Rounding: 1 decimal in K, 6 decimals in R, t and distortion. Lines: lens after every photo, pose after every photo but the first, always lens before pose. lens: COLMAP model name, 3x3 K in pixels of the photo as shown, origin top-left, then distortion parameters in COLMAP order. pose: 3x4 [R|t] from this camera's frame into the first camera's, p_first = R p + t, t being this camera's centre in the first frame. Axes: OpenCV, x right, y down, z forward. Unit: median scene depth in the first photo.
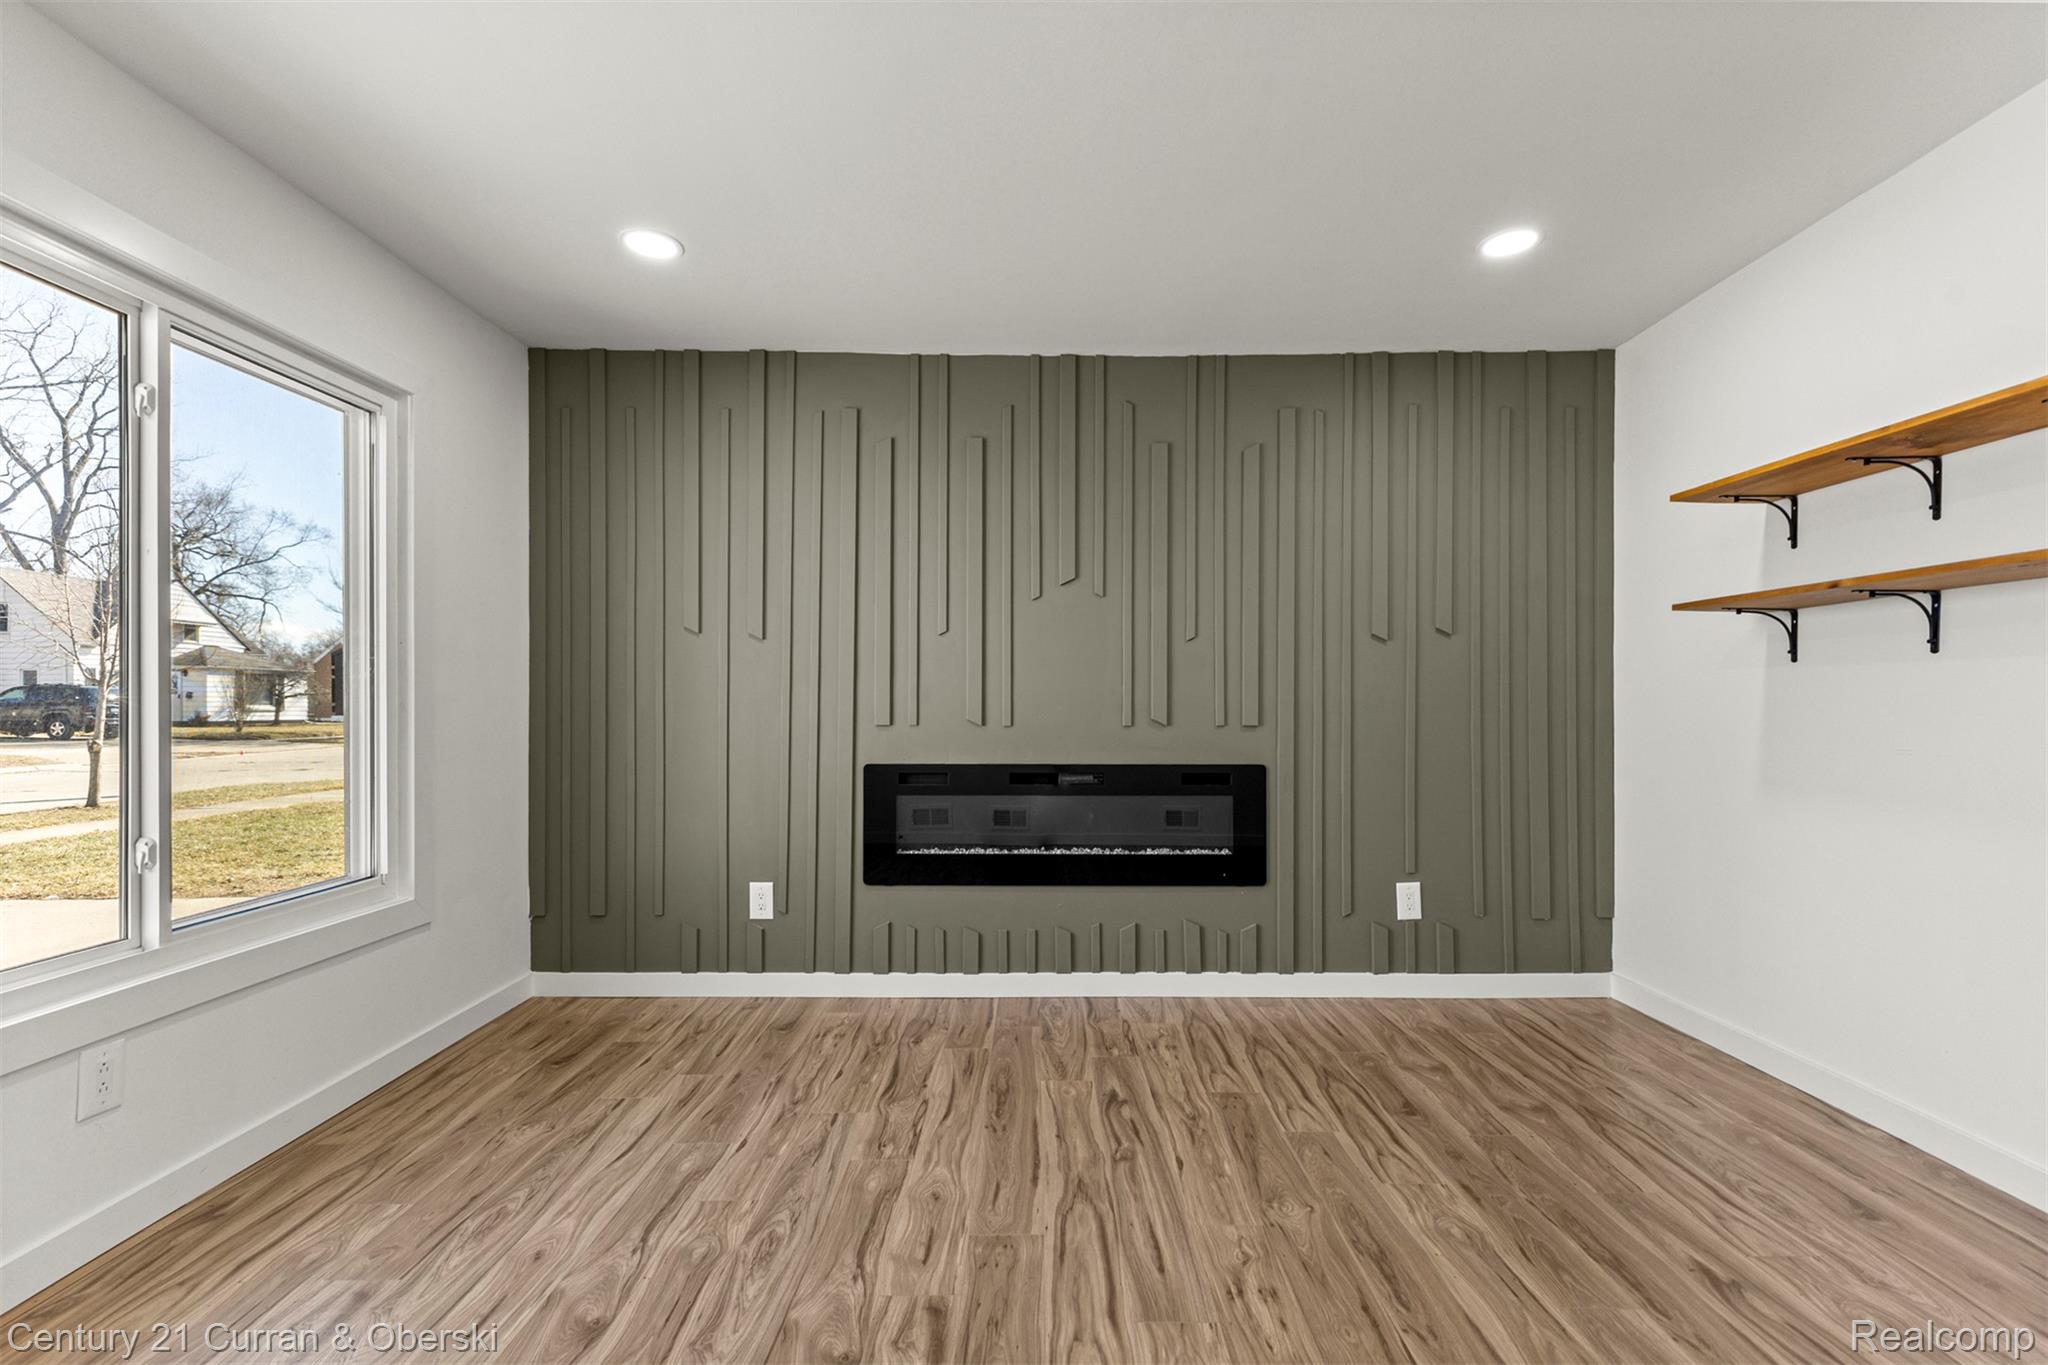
lens RADIAL K [[892.0, 0, 1032.8], [0, 892.0, 705.3], [0, 0, 1]] dist [0.008730, -0.000096]
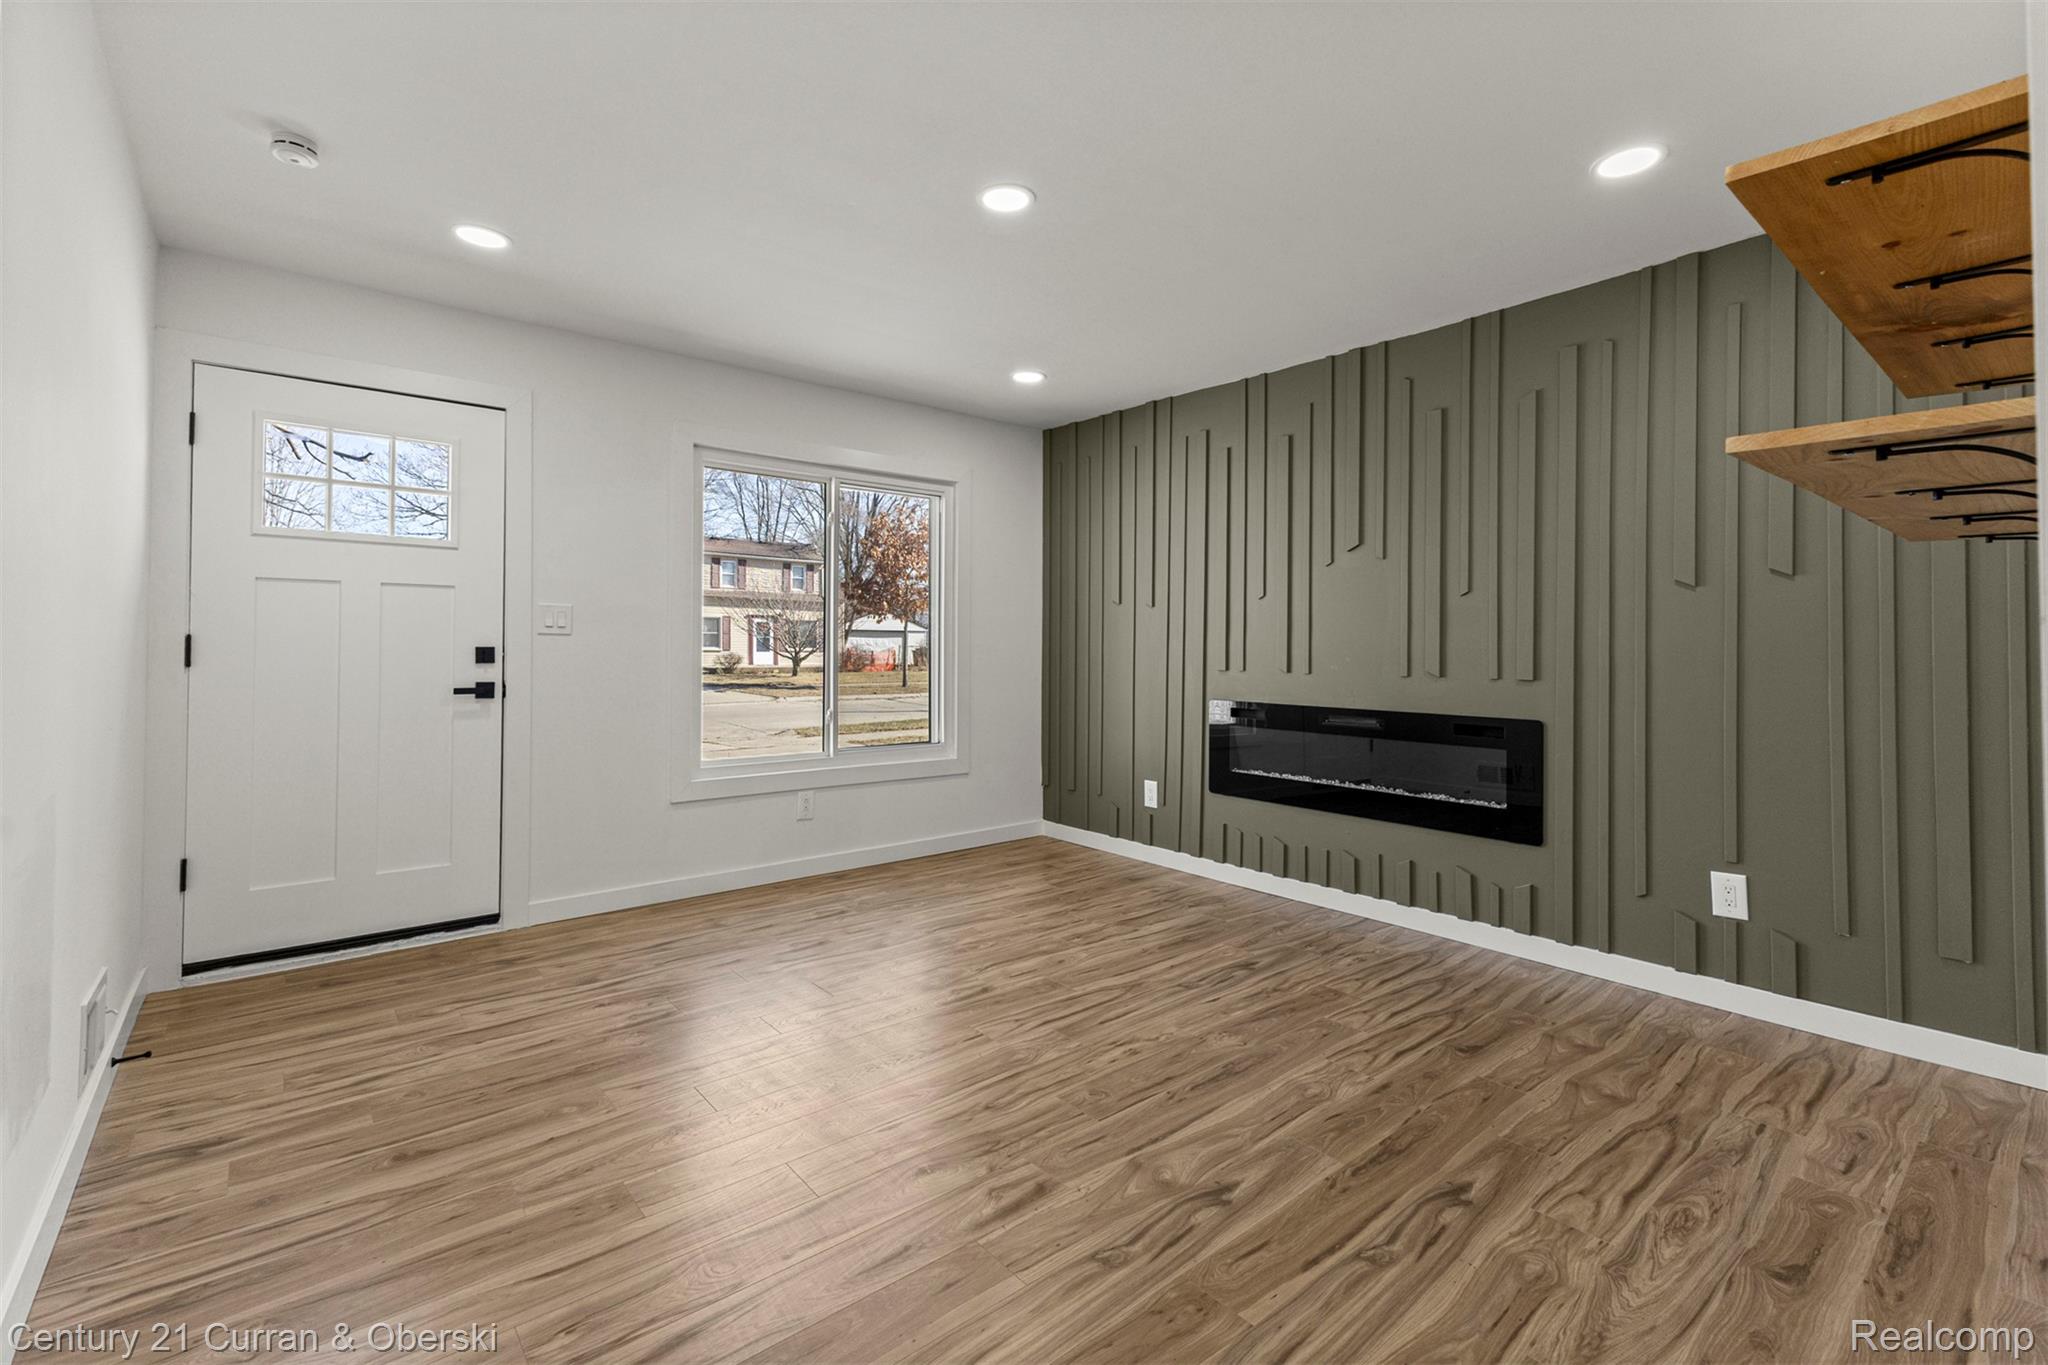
lens RADIAL K [[895.0, 0, 1021.3], [0, 895.0, 640.5], [0, 0, 1]] dist [0.002906, 0.000263]
pose [[0.638041, -0.000493, -0.770002, 0.713074], [-0.009172, 0.999924, -0.008241, -0.007964], [0.769947, 0.012320, 0.637988, -0.056729]]
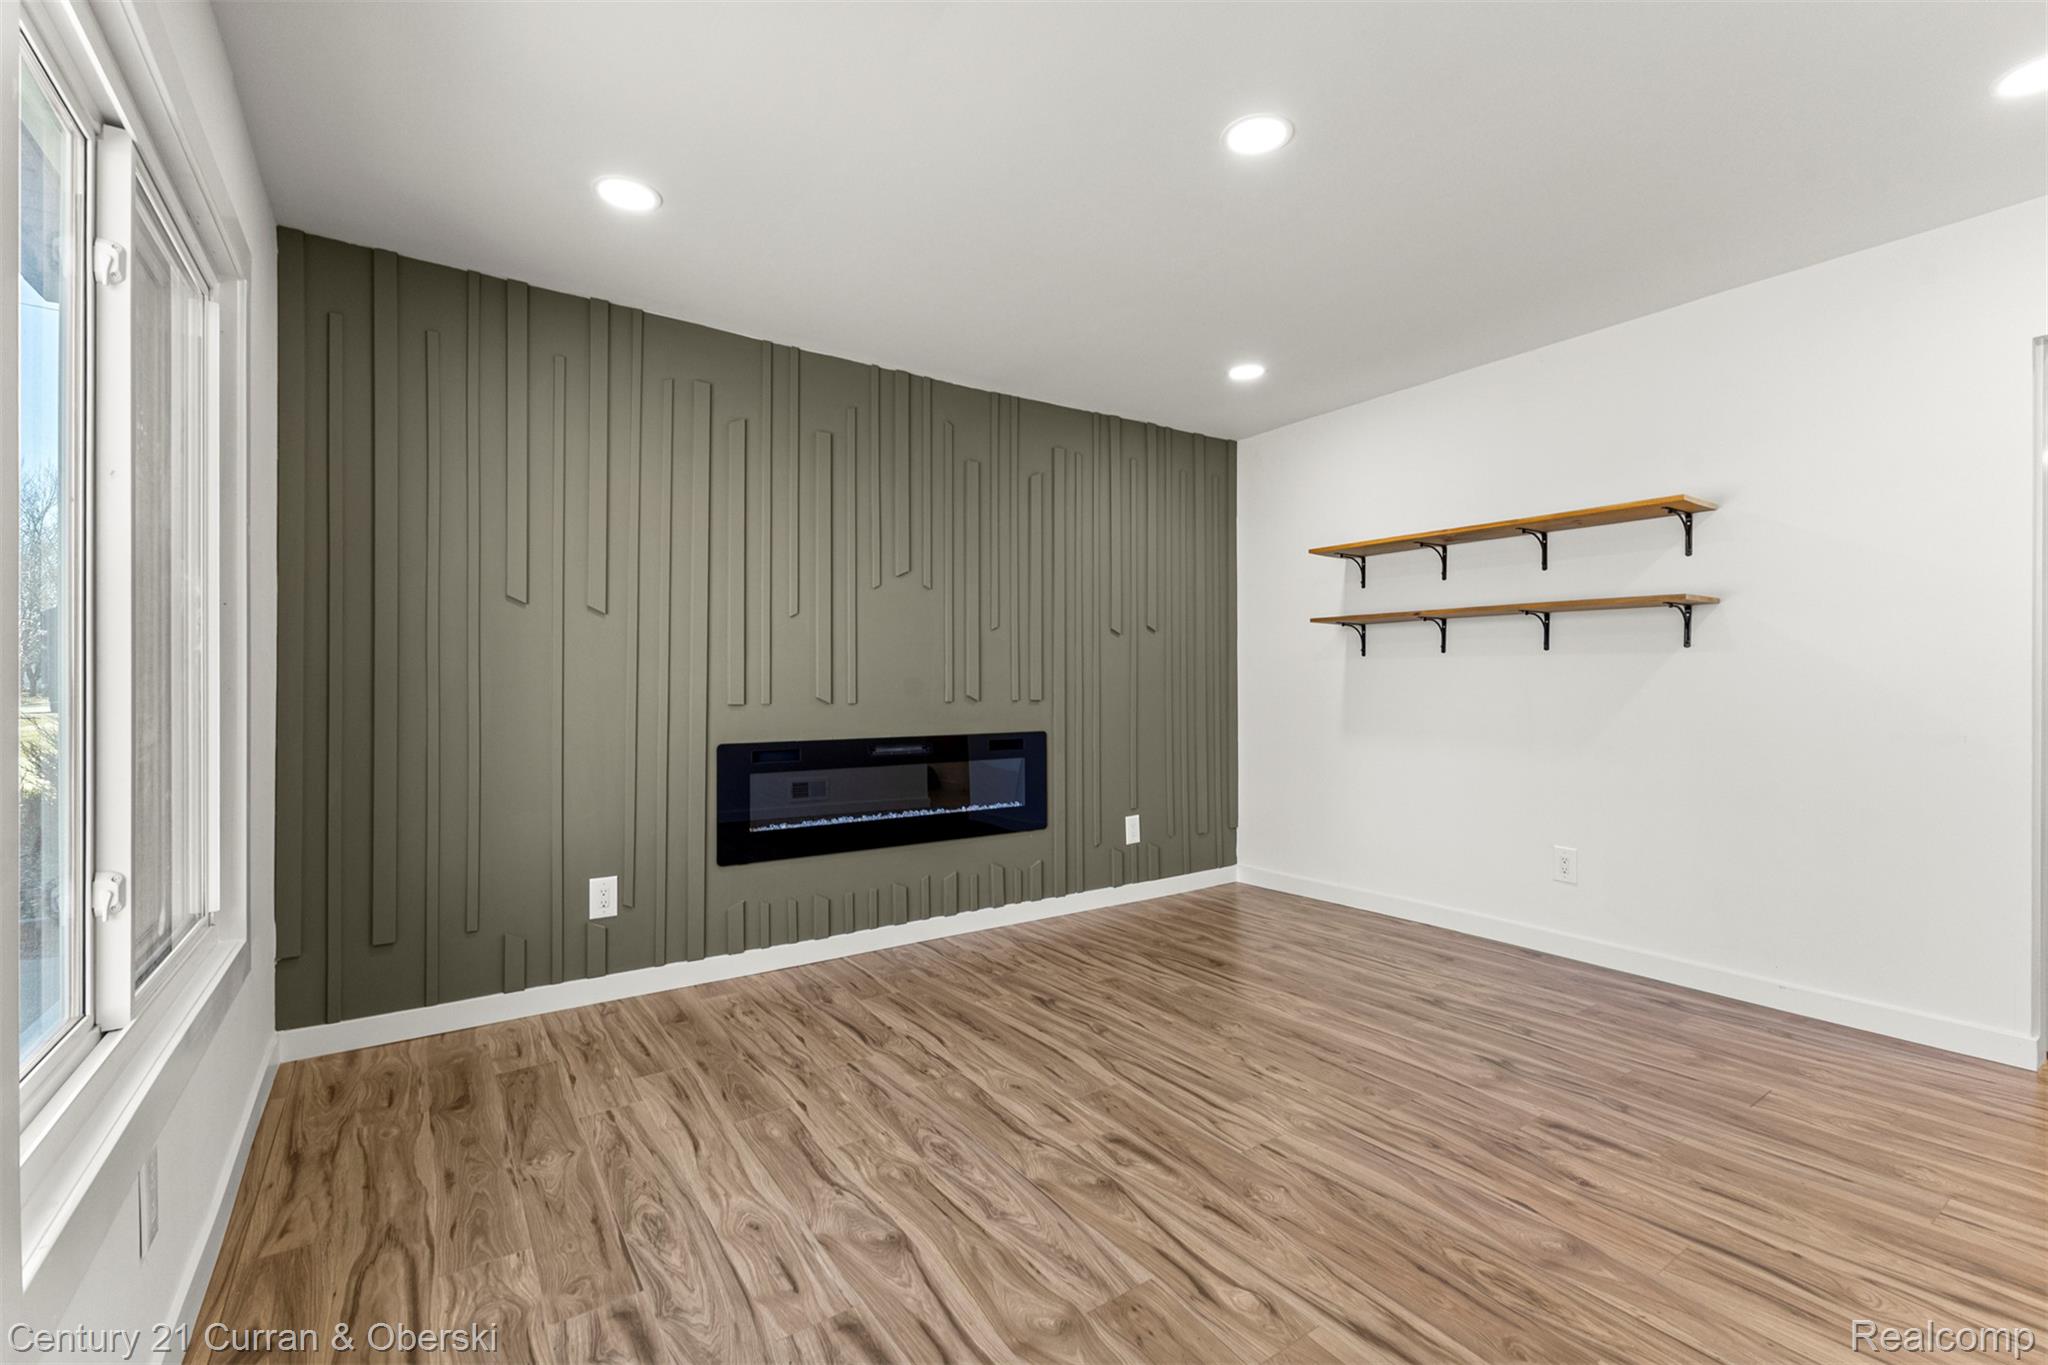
lens RADIAL K [[890.6, 0, 1024.0], [0, 890.6, 682.5], [0, 0, 1]] dist [0.008998, 0.000208]
pose [[0.822393, -0.002879, 0.568913, -0.519936], [0.004908, 0.999986, -0.002036, 0.001112], [-0.568899, 0.004467, 0.822395, -0.004582]]
